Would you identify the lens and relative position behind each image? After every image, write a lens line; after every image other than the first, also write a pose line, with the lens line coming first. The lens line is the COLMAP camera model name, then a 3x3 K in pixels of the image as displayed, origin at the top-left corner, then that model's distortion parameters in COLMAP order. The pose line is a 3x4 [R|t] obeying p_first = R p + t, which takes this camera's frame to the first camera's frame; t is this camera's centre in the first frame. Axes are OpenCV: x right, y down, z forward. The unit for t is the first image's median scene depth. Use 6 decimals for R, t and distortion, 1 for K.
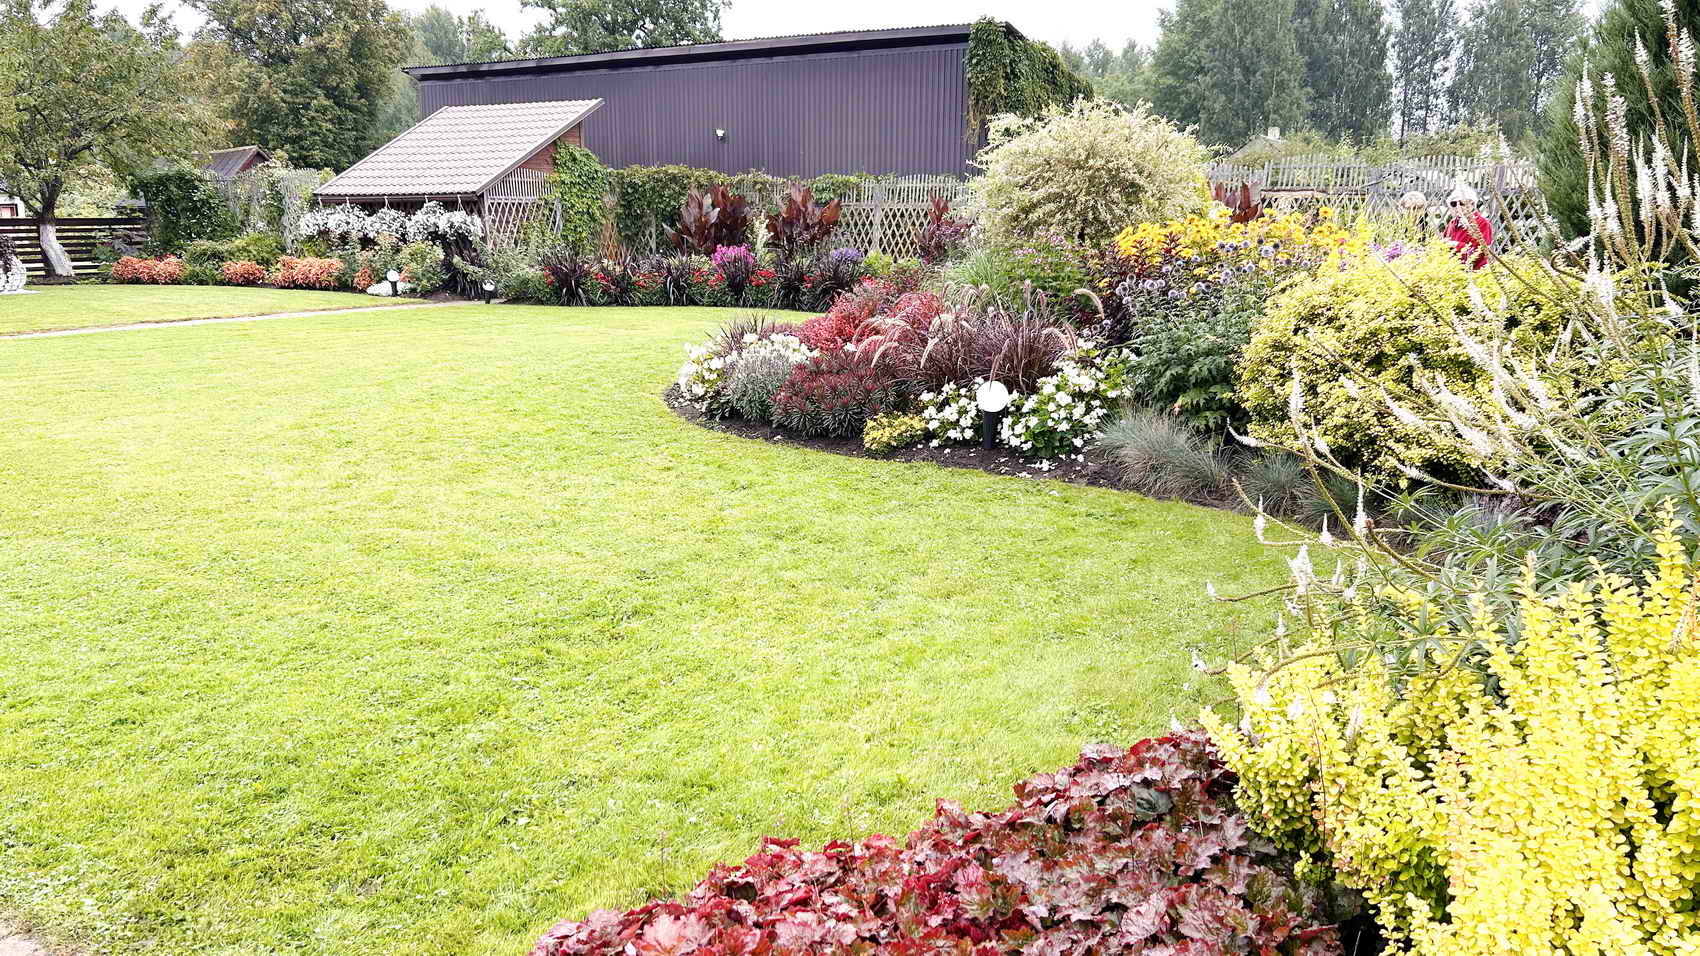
lens RADIAL K [[1297.0, 0, 847.5], [0, 1297.0, 478.2], [0, 0, 1]] dist [0.025754, 0.002974]
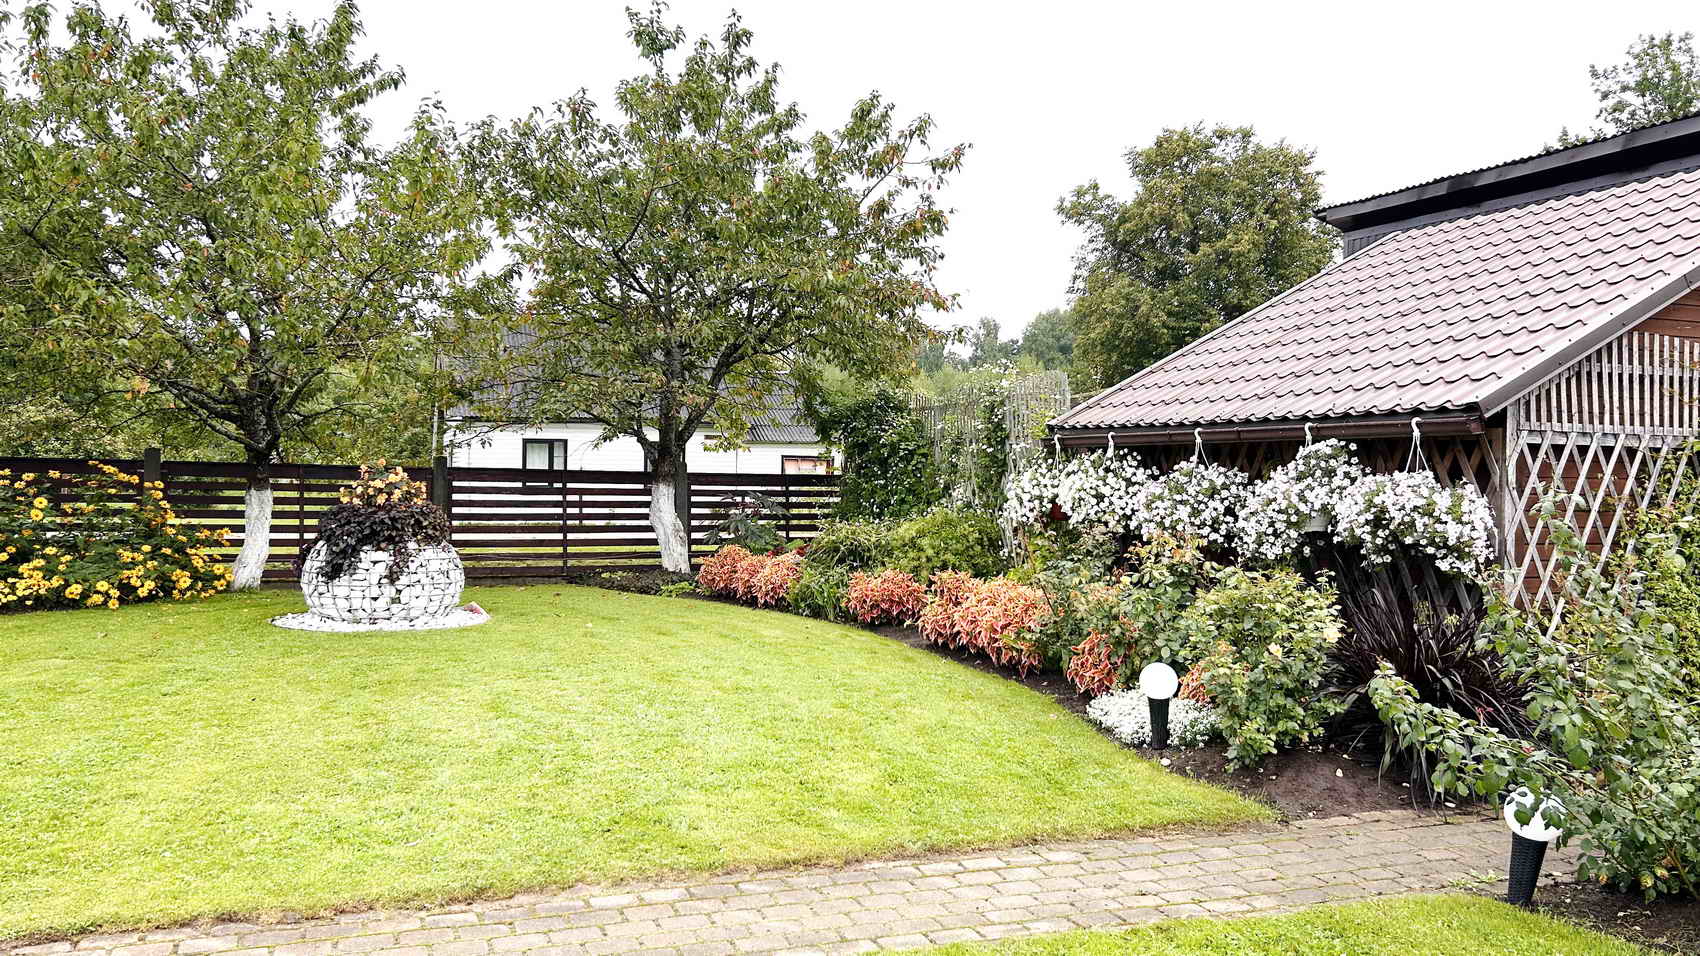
lens RADIAL K [[1297.0, 0, 850.9], [0, 1297.0, 472.3], [0, 0, 1]] dist [0.025754, 0.002974]
pose [[0.776771, 0.022660, -0.629375, -0.204438], [-0.150623, 0.977034, -0.150722, -0.136706], [0.611506, 0.211875, 0.762345, 0.674974]]
